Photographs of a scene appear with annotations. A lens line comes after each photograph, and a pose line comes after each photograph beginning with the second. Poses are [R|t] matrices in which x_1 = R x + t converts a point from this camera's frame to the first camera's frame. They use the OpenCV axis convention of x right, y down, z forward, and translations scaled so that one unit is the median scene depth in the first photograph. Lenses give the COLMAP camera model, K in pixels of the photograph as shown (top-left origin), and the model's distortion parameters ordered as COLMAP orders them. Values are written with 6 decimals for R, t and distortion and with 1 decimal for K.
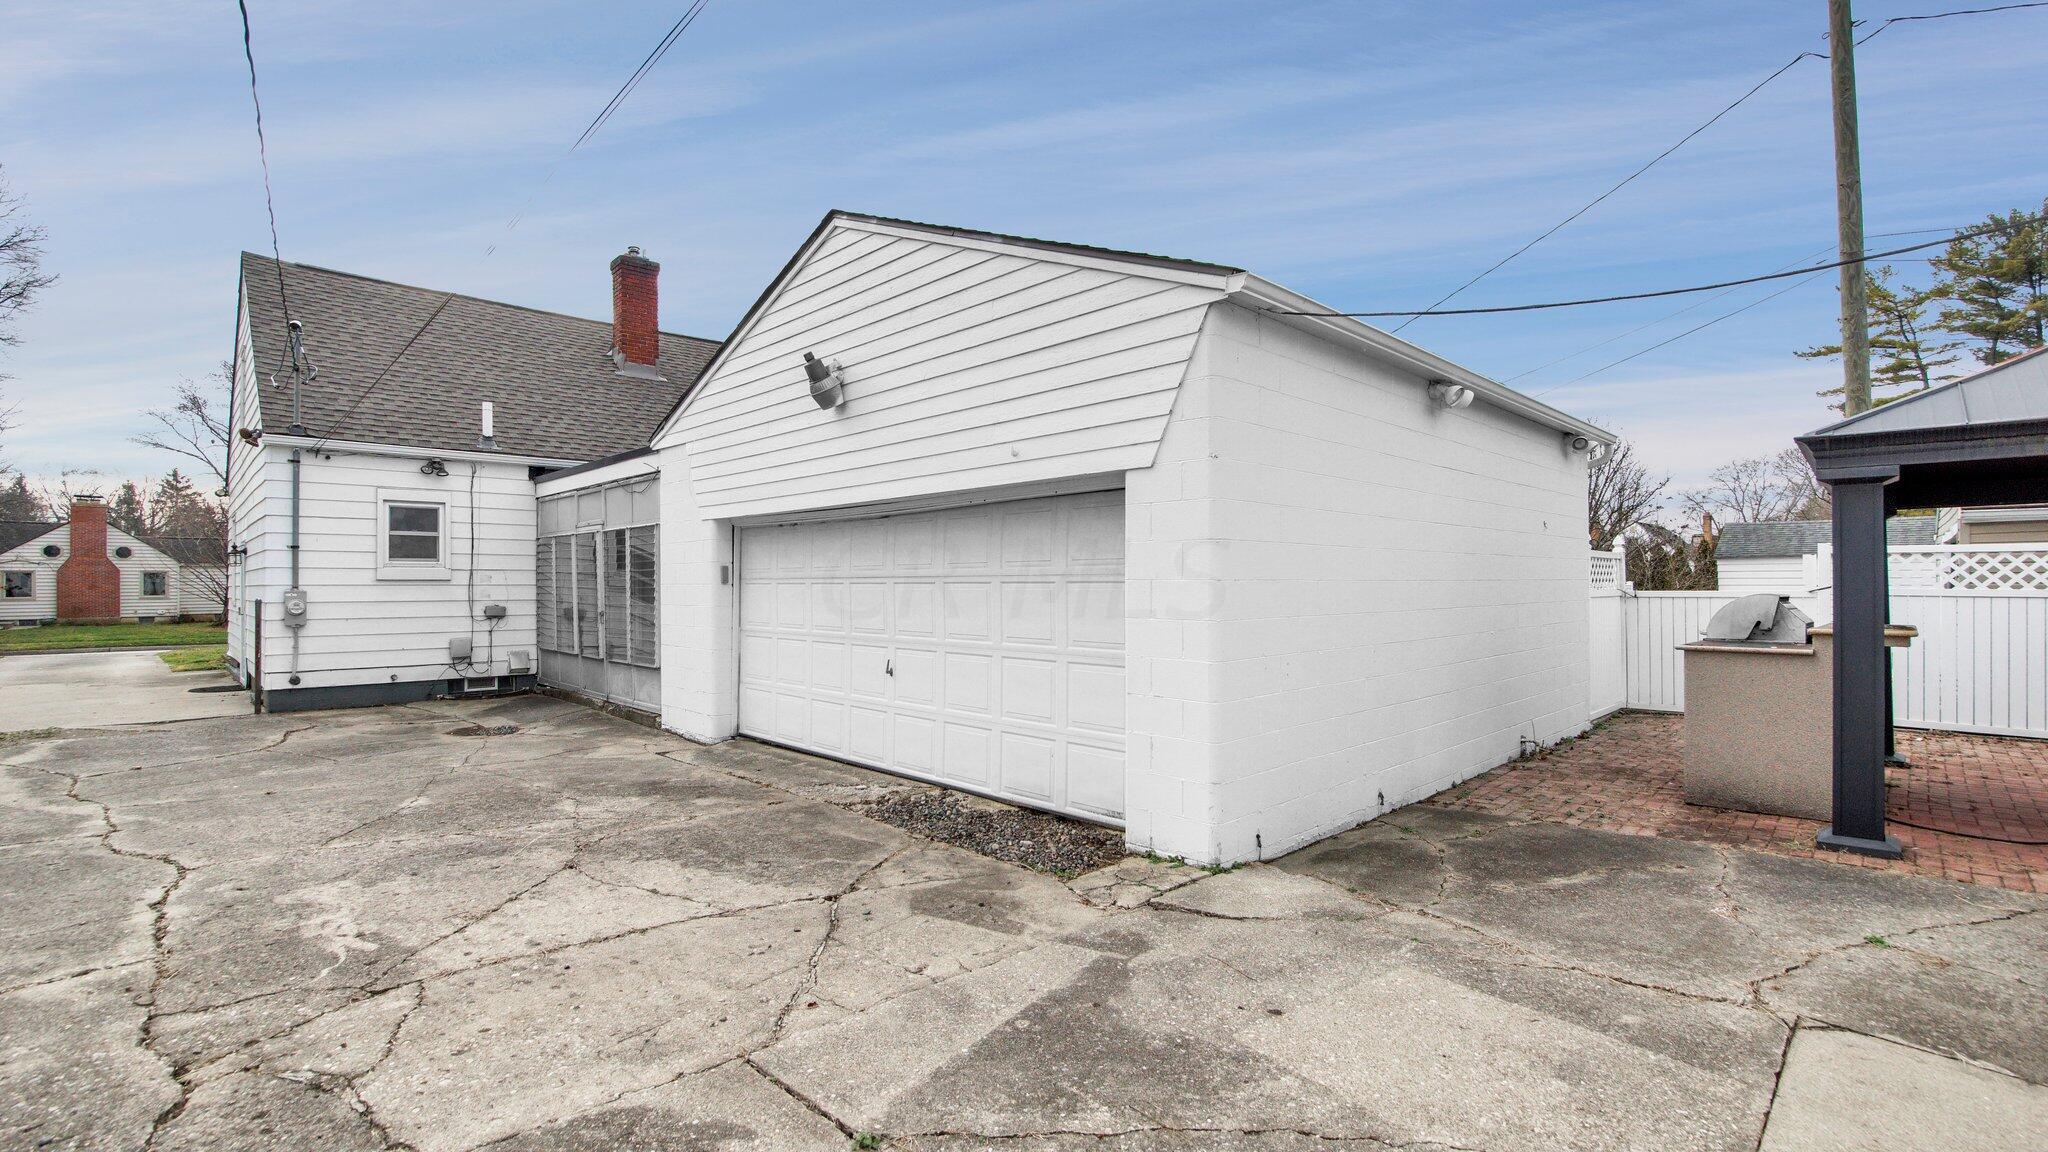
lens RADIAL K [[955.1, 0, 1024.0], [0, 955.1, 576.0], [0, 0, 1]] dist [-0.002102, -0.000320]
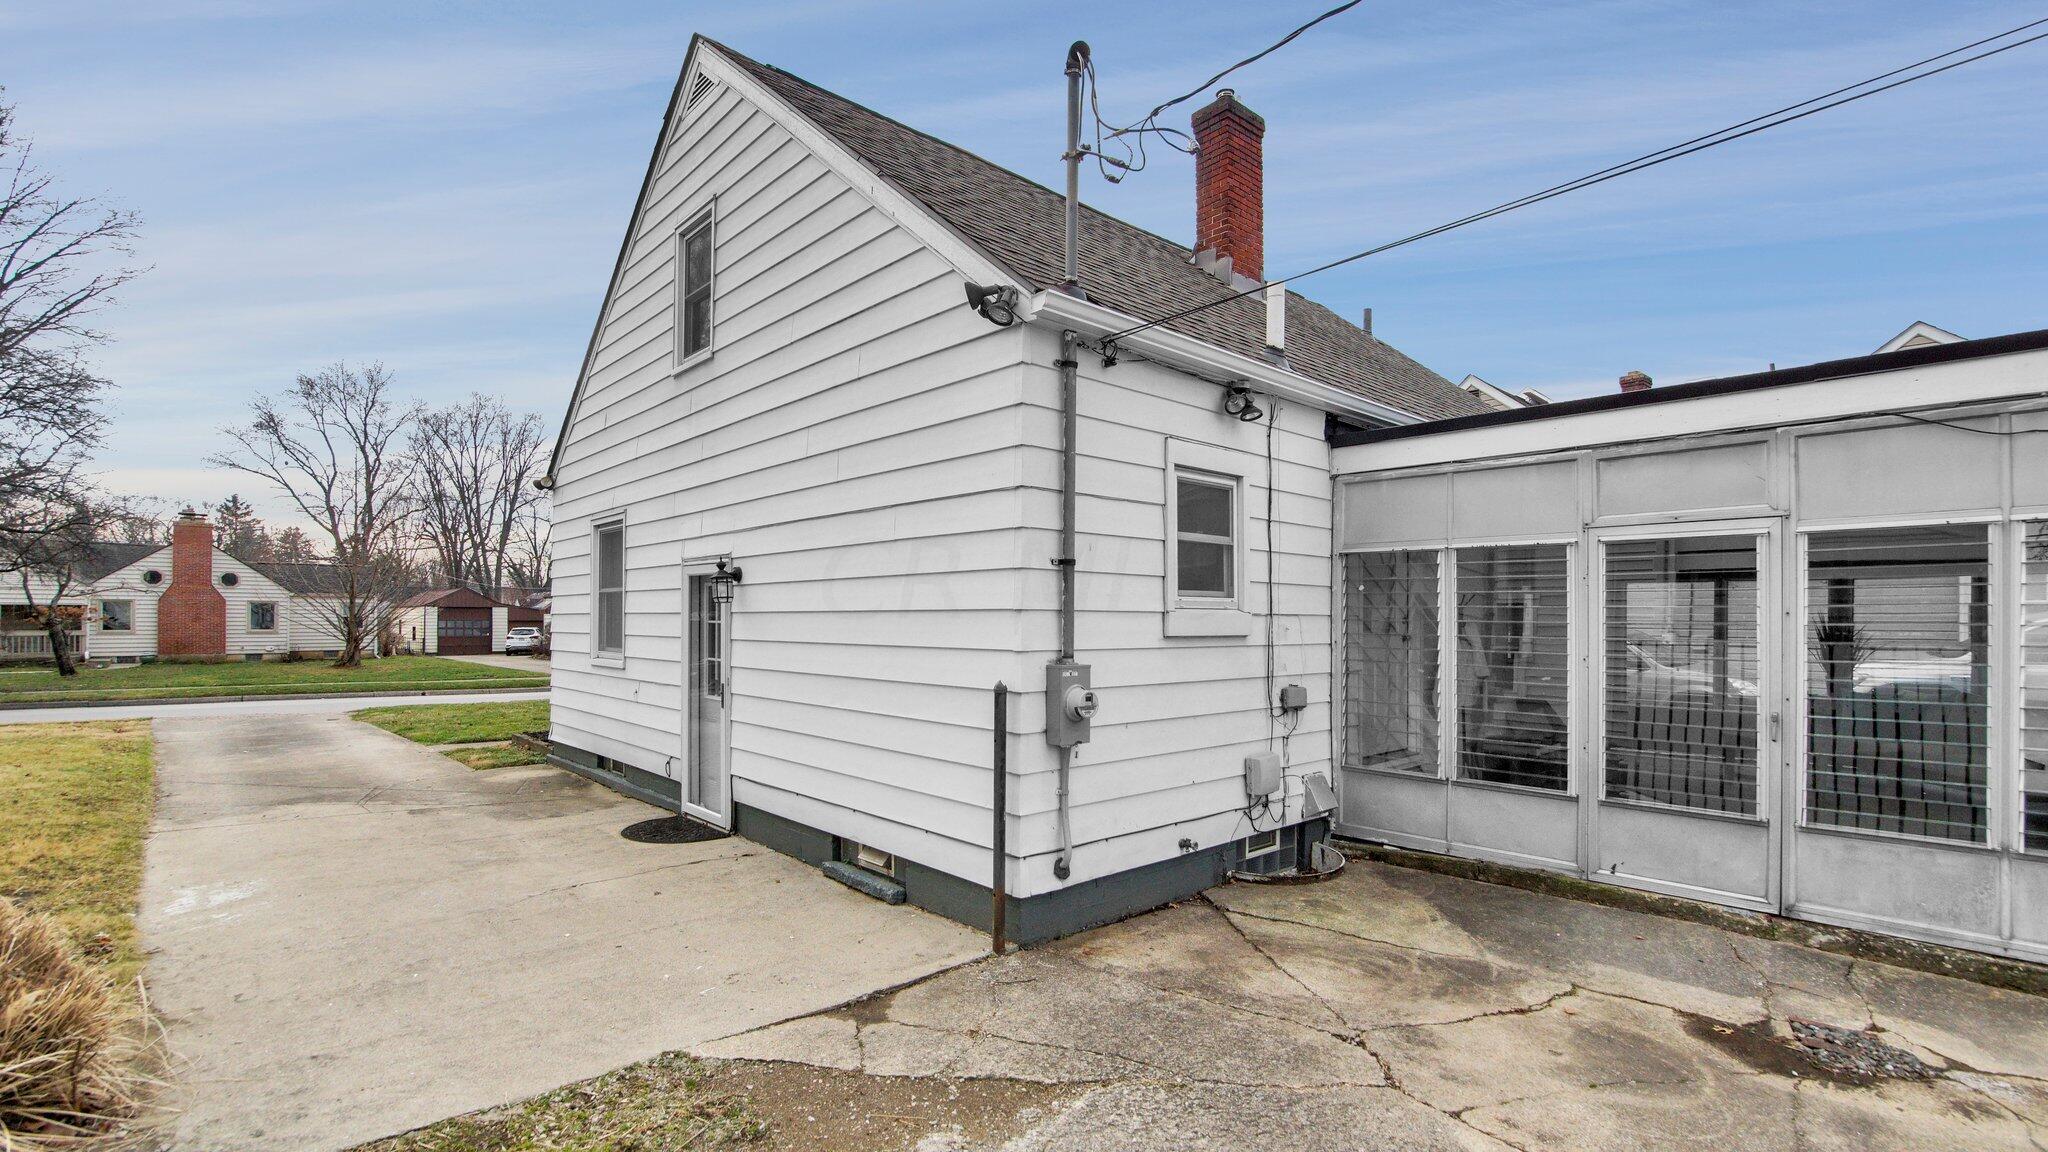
lens RADIAL K [[933.9, 0, 1026.3], [0, 933.9, 621.8], [0, 0, 1]] dist [-0.025430, -0.000069]
pose [[0.999953, 0.008984, 0.003549, -0.690525], [-0.009024, 0.999893, 0.011485, -0.007298], [-0.003445, -0.011517, 0.999928, 0.507871]]
